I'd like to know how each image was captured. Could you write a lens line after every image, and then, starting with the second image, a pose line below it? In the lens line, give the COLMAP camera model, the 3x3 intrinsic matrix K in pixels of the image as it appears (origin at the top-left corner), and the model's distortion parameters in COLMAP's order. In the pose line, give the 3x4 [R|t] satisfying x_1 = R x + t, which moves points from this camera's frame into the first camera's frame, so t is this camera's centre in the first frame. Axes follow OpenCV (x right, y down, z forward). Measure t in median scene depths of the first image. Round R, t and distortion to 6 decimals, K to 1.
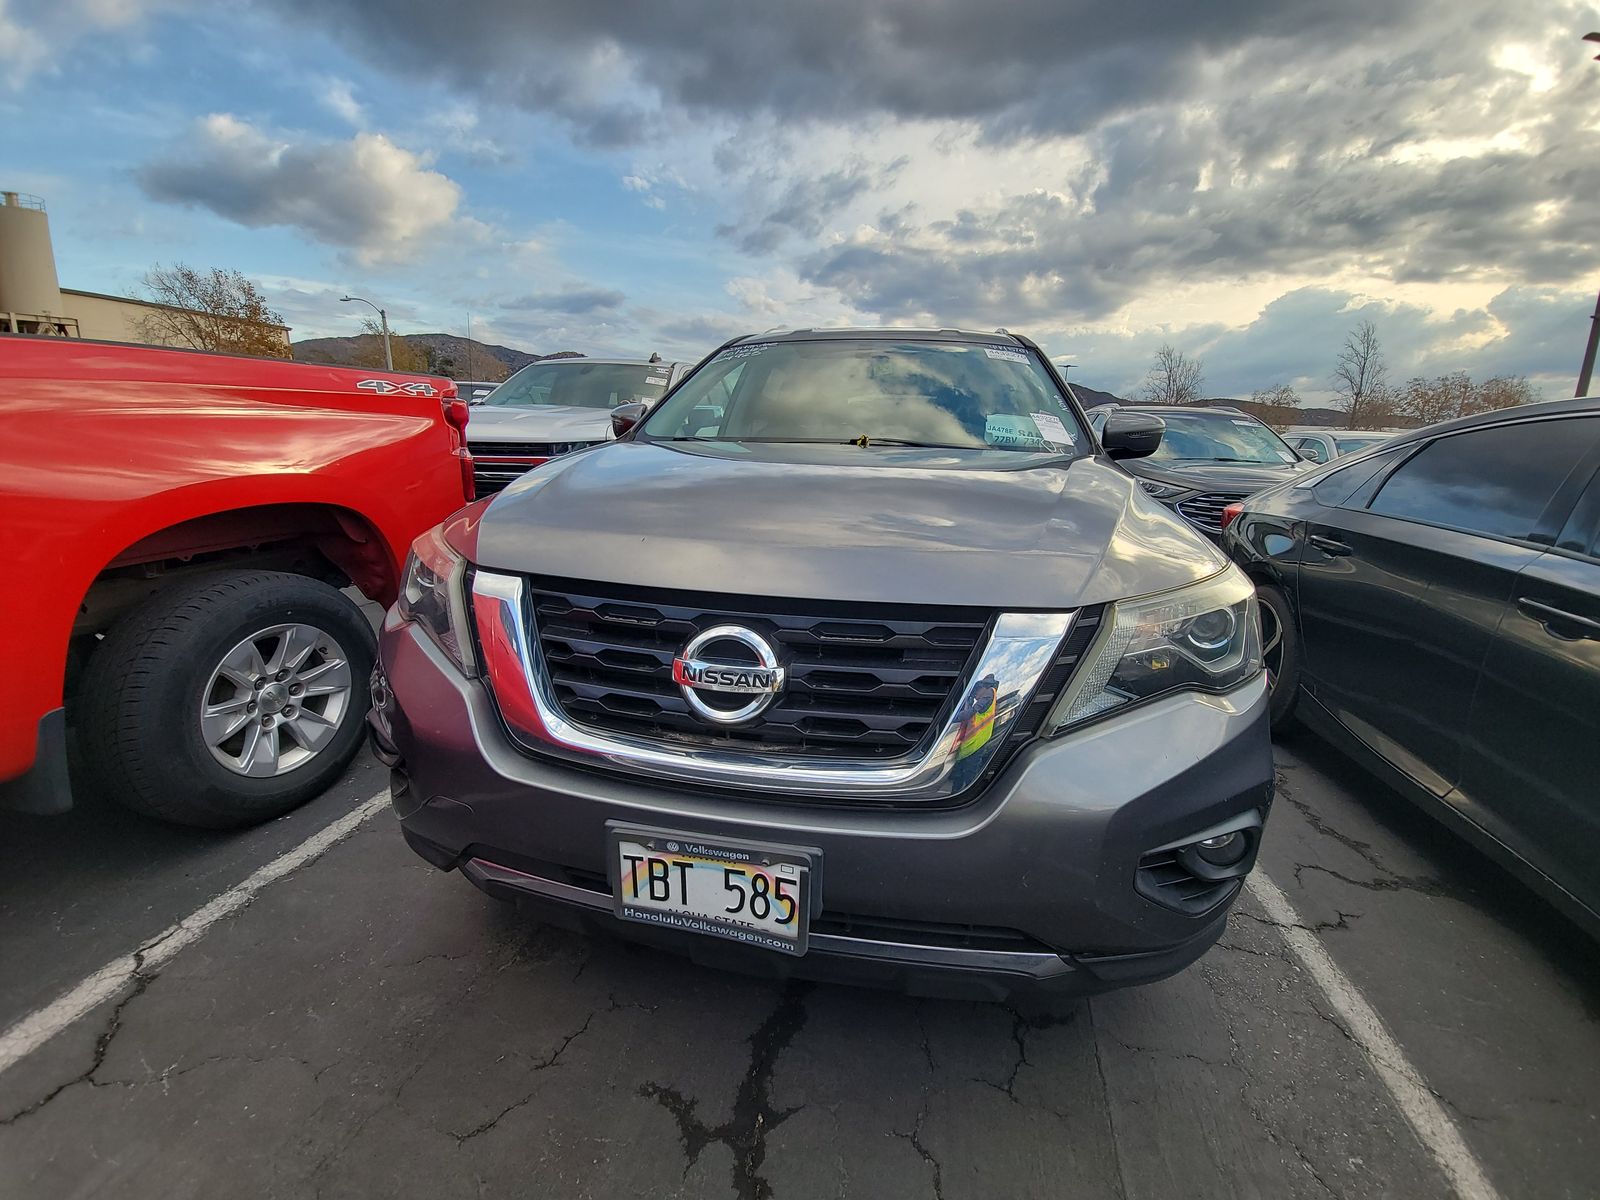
lens RADIAL K [[661.0, 0, 800.0], [0, 661.0, 600.0], [0, 0, 1]] dist [0.002139, -0.006213]
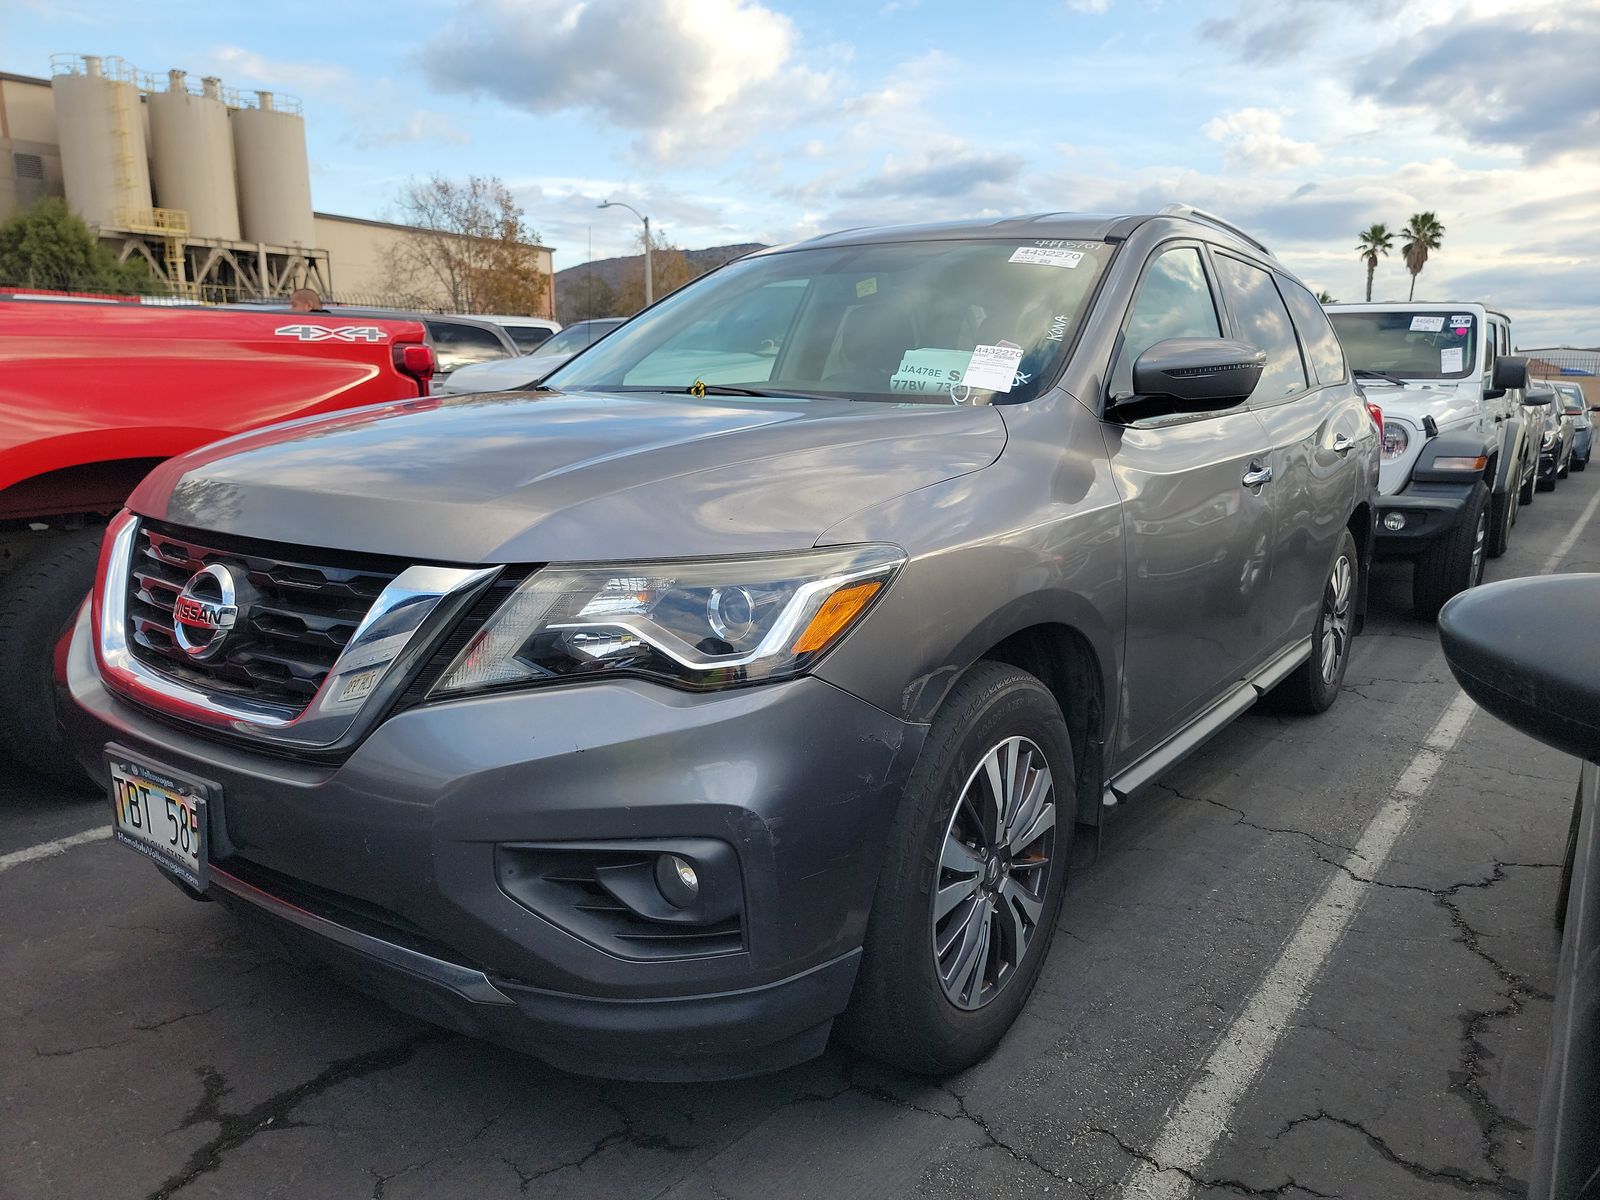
lens RADIAL K [[1116.8, 0, 800.0], [0, 1116.8, 600.0], [0, 0, 1]] dist [0.066053, -0.063093]
pose [[0.910205, 0.065574, -0.408933, 1.434435], [-0.089219, 0.995249, -0.038991, 0.081639], [0.404434, 0.071975, 0.911731, -0.217302]]
